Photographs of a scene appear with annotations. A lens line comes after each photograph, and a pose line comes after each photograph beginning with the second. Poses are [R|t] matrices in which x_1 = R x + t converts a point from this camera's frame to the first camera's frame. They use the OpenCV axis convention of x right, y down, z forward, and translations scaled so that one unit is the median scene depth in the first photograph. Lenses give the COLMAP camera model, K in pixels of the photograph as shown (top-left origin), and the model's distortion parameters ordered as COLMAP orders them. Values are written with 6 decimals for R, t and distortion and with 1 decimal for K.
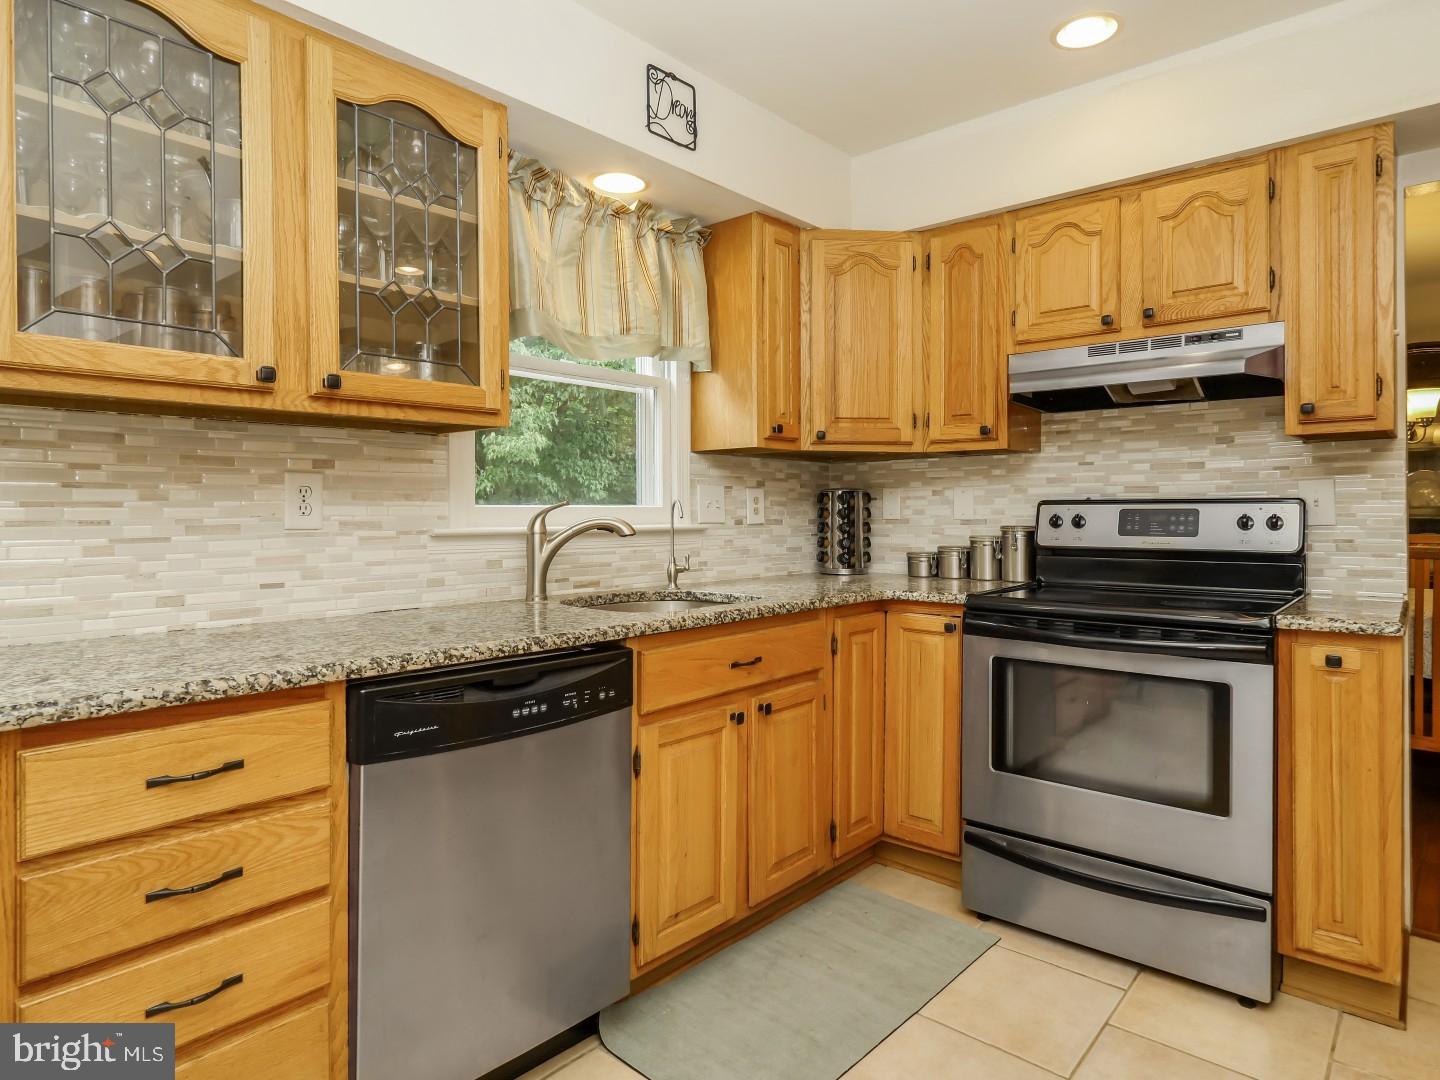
lens RADIAL K [[849.5, 0, 757.5], [0, 849.5, 508.9], [0, 0, 1]] dist [-0.008676, 0.004614]
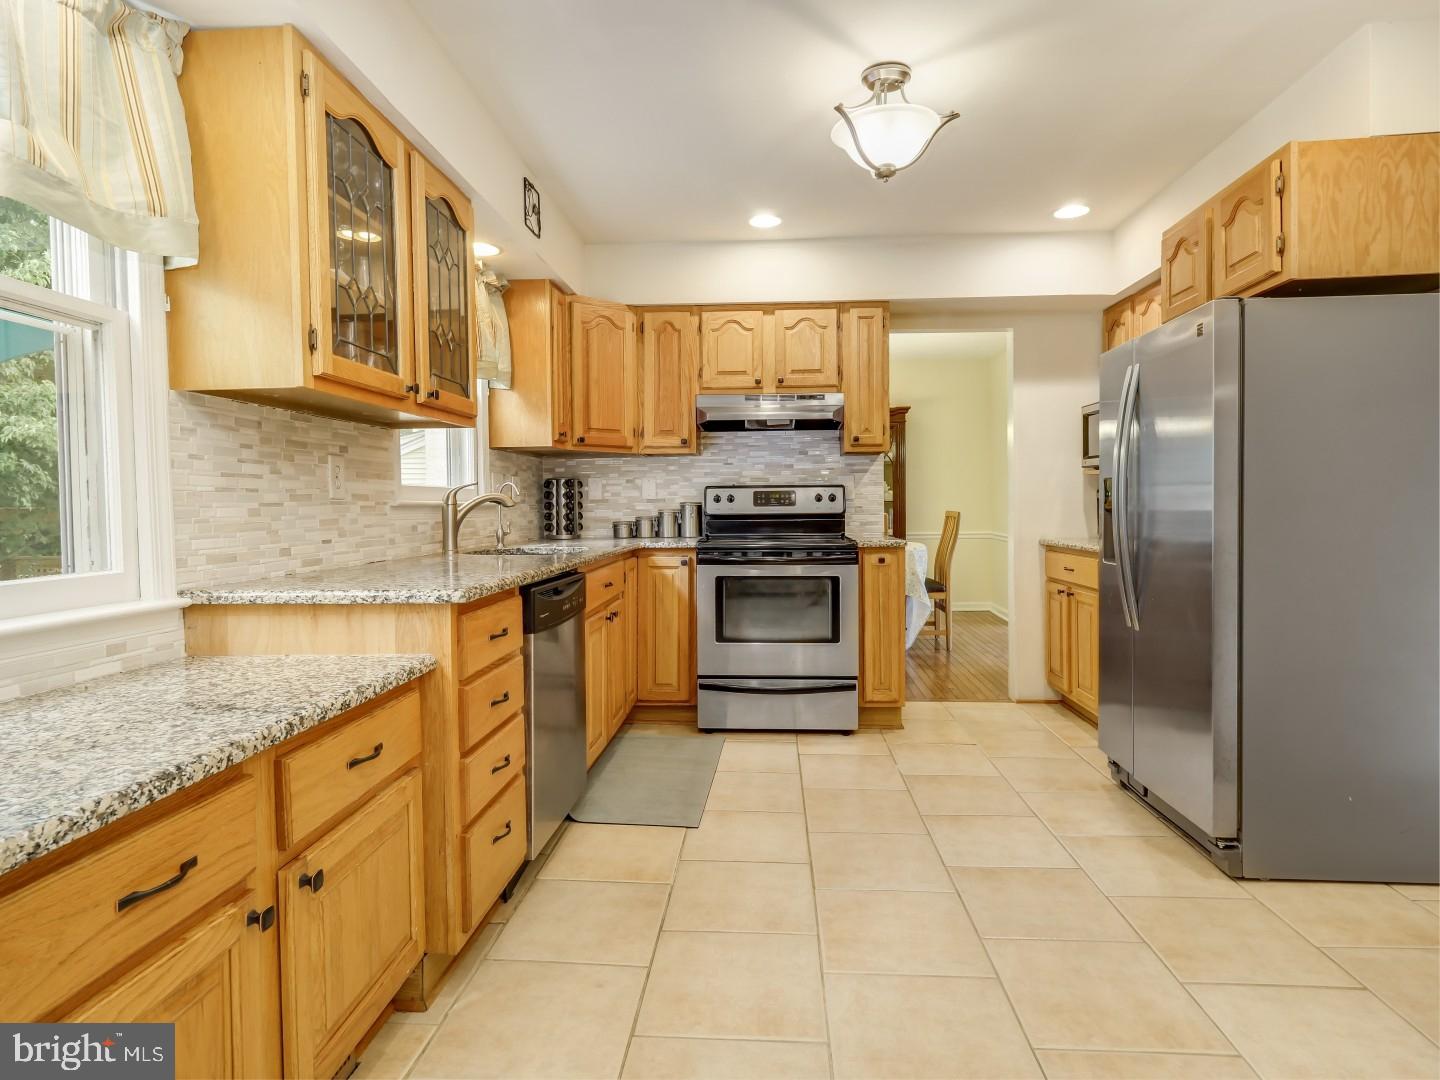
lens RADIAL K [[793.7, 0, 729.8], [0, 793.7, 522.3], [0, 0, 1]] dist [-0.000090, 0.004344]
pose [[0.798841, -0.018907, 0.601245, -0.667962], [0.005805, 0.999702, 0.023724, 0.029184], [-0.601515, -0.015461, 0.798712, -0.290863]]
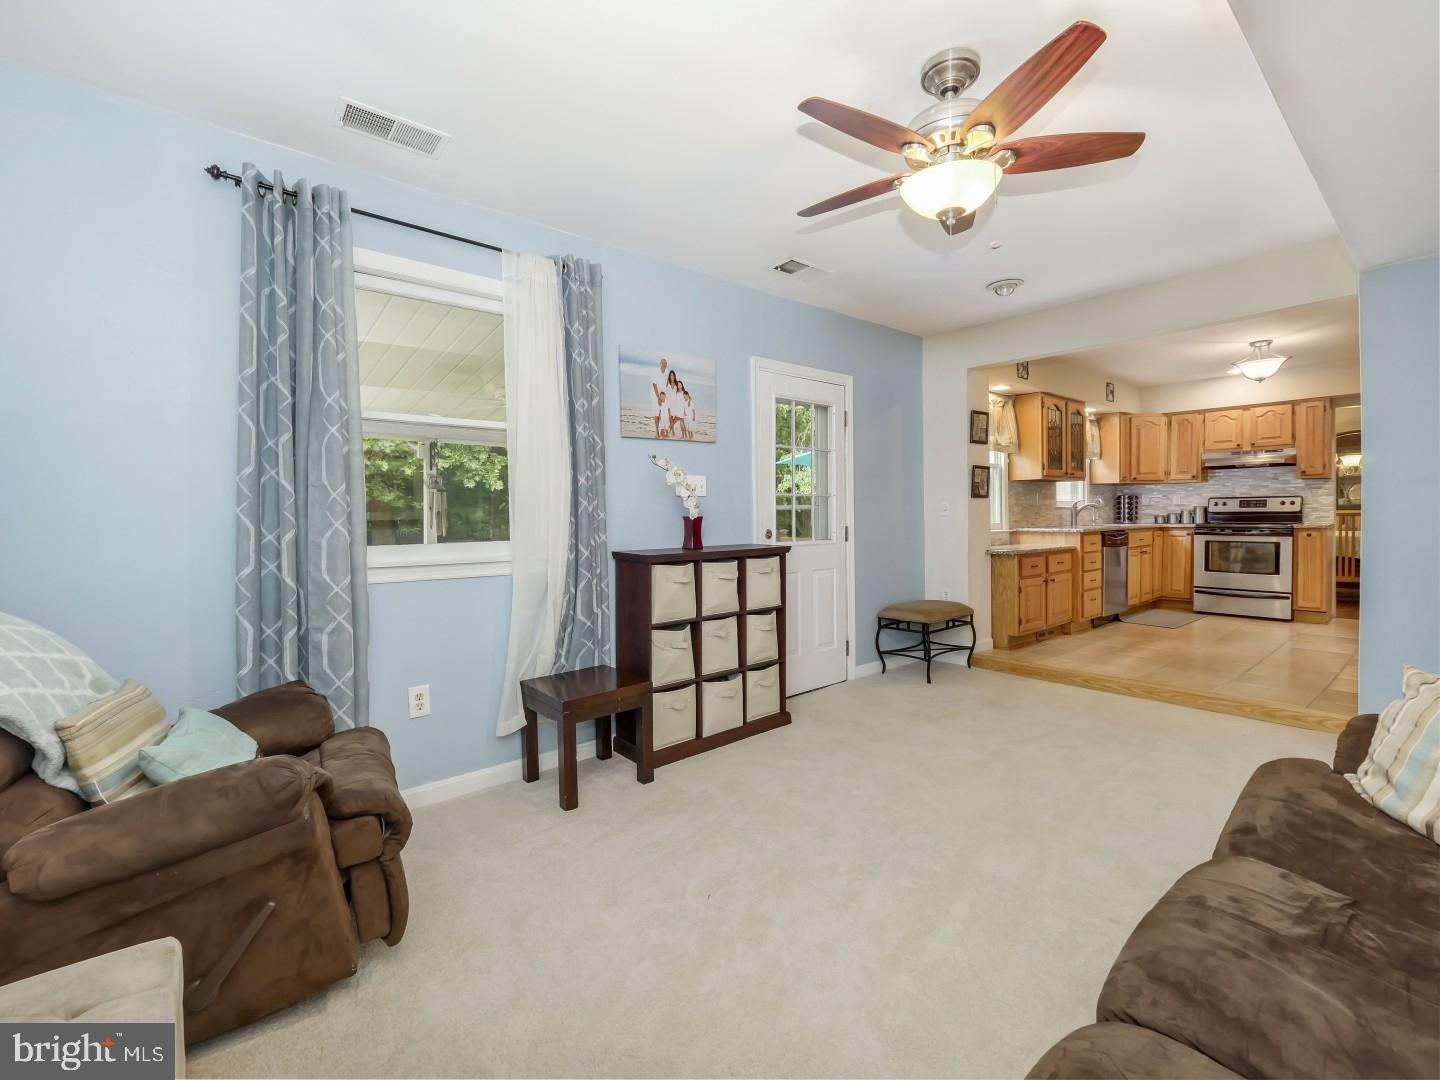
lens RADIAL K [[672.2, 0, 699.1], [0, 672.2, 529.0], [0, 0, 1]] dist [-0.006060, -0.000293]
pose [[0.985997, -0.004594, -0.166699, -1.415144], [0.008866, 0.999651, 0.024892, 0.035133], [0.166527, -0.026022, 0.985693, -2.243719]]
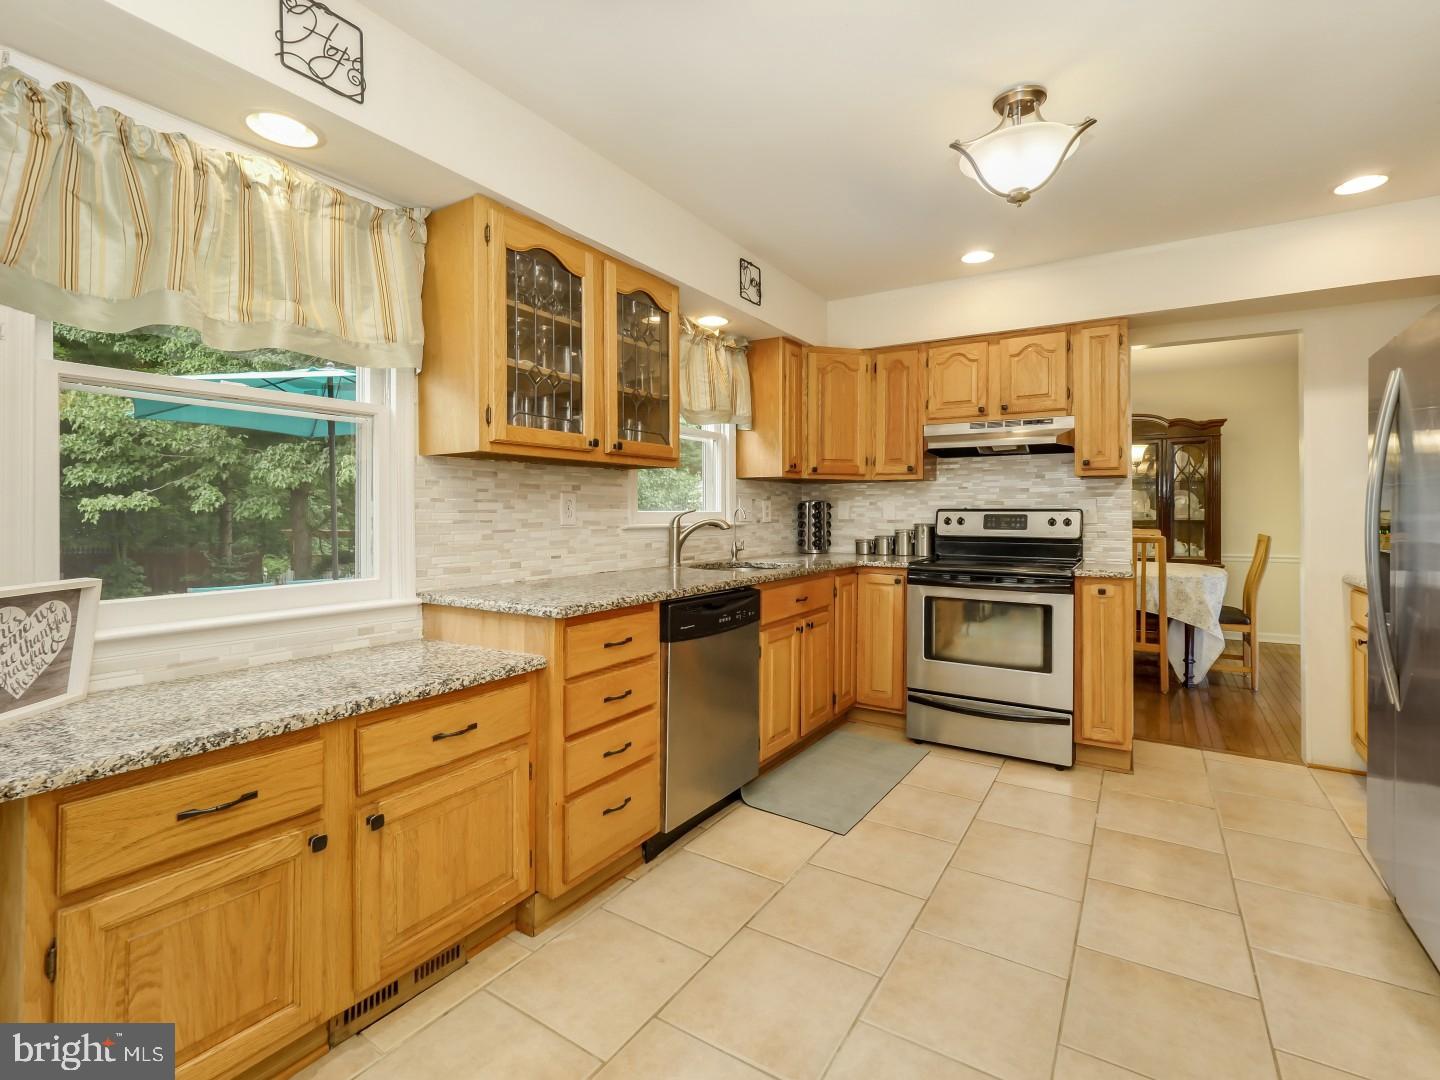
lens RADIAL K [[672.2, 0, 744.3], [0, 672.2, 507.6], [0, 0, 1]] dist [-0.006060, -0.000293]
pose [[0.988383, 0.004801, 0.151908, -0.327481], [-0.004334, 0.999985, -0.003406, -0.007662], [-0.151922, 0.002708, 0.988389, -0.362629]]
